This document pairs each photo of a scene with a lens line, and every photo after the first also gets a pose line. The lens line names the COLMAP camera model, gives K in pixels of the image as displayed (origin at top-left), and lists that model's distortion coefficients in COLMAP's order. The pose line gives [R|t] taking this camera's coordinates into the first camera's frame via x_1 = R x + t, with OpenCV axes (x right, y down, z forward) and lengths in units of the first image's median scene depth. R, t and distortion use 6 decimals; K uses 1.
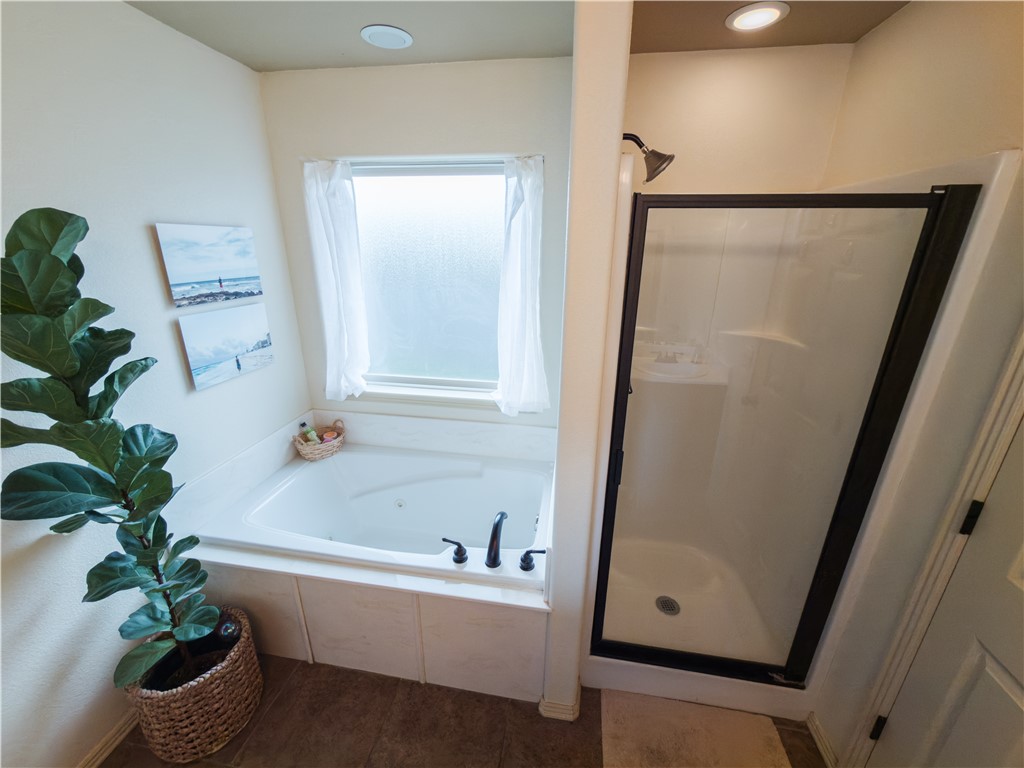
lens RADIAL K [[409.5, 0, 512.0], [0, 409.5, 384.0], [0, 0, 1]] dist [-0.000023, -0.000150]
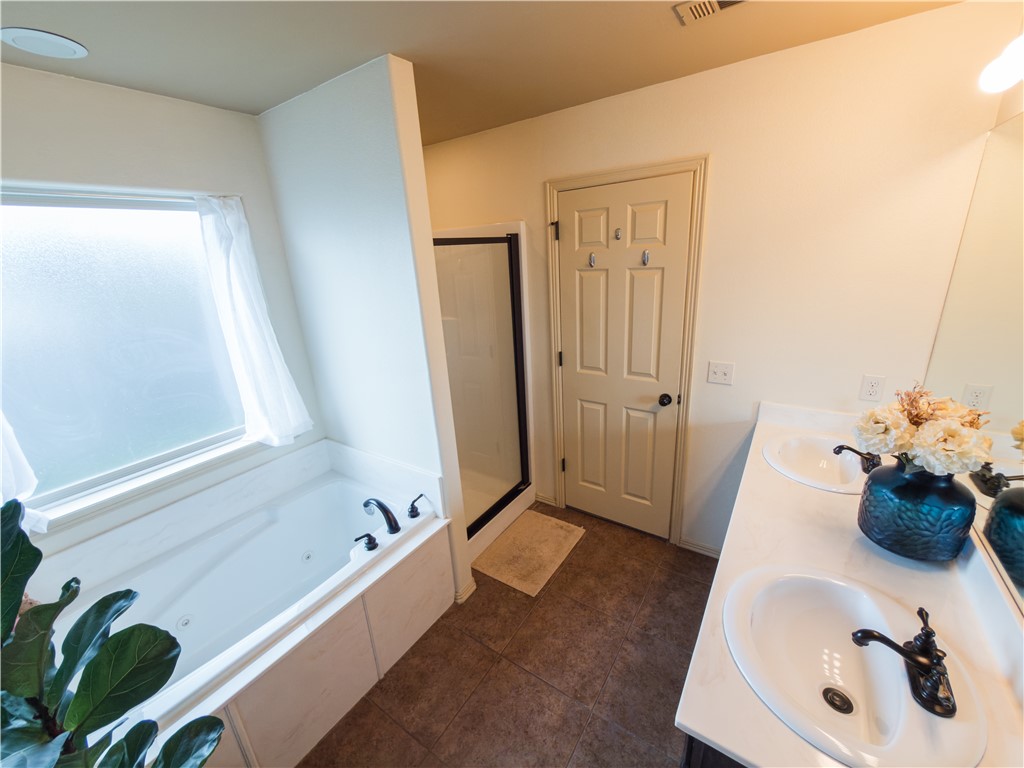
lens RADIAL K [[409.5, 0, 512.0], [0, 409.5, 384.0], [0, 0, 1]] dist [-0.000023, -0.000150]
pose [[0.420804, -0.316416, 0.850179, -0.777235], [0.355783, 0.919675, 0.166182, -0.041880], [-0.834471, 0.232549, 0.499579, -0.004926]]
